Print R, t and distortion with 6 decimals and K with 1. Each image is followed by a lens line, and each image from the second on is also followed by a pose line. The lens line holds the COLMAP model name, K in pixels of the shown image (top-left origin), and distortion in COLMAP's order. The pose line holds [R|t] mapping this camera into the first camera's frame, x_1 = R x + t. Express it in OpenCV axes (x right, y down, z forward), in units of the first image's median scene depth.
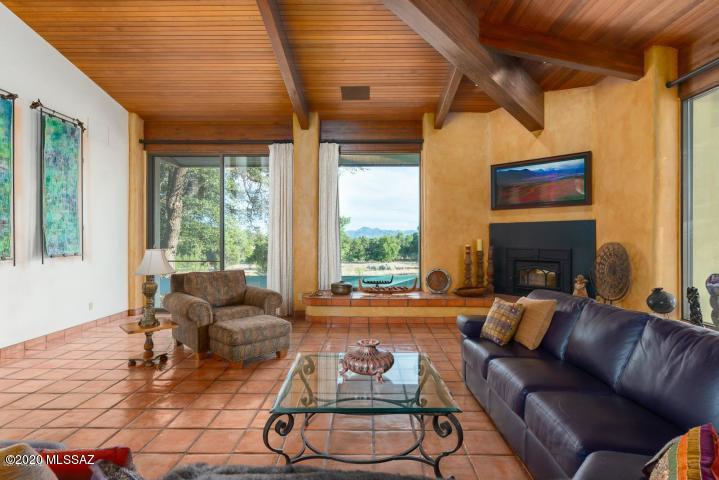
lens RADIAL K [[365.9, 0, 357.9], [0, 365.9, 239.3], [0, 0, 1]] dist [-0.002616, -0.000109]
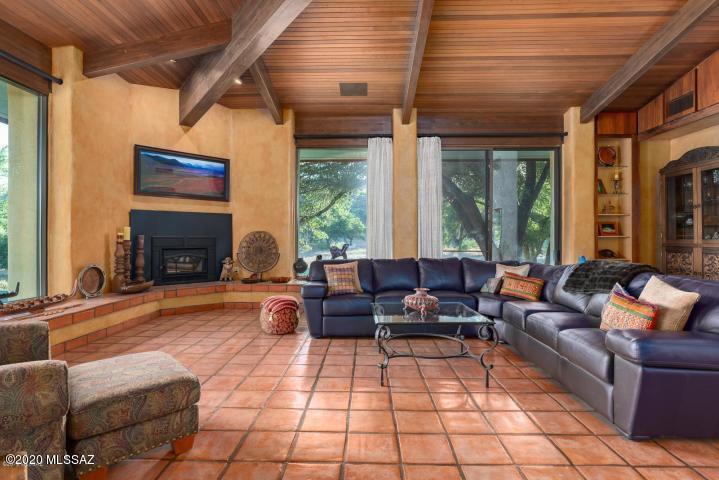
lens RADIAL K [[365.9, 0, 356.8], [0, 365.9, 238.1], [0, 0, 1]] dist [-0.002616, -0.000109]
pose [[0.013369, 0.000868, 0.999910, -0.565910], [0.002653, 0.999996, -0.000904, 0.031337], [-0.999907, 0.002665, 0.013367, 0.483942]]
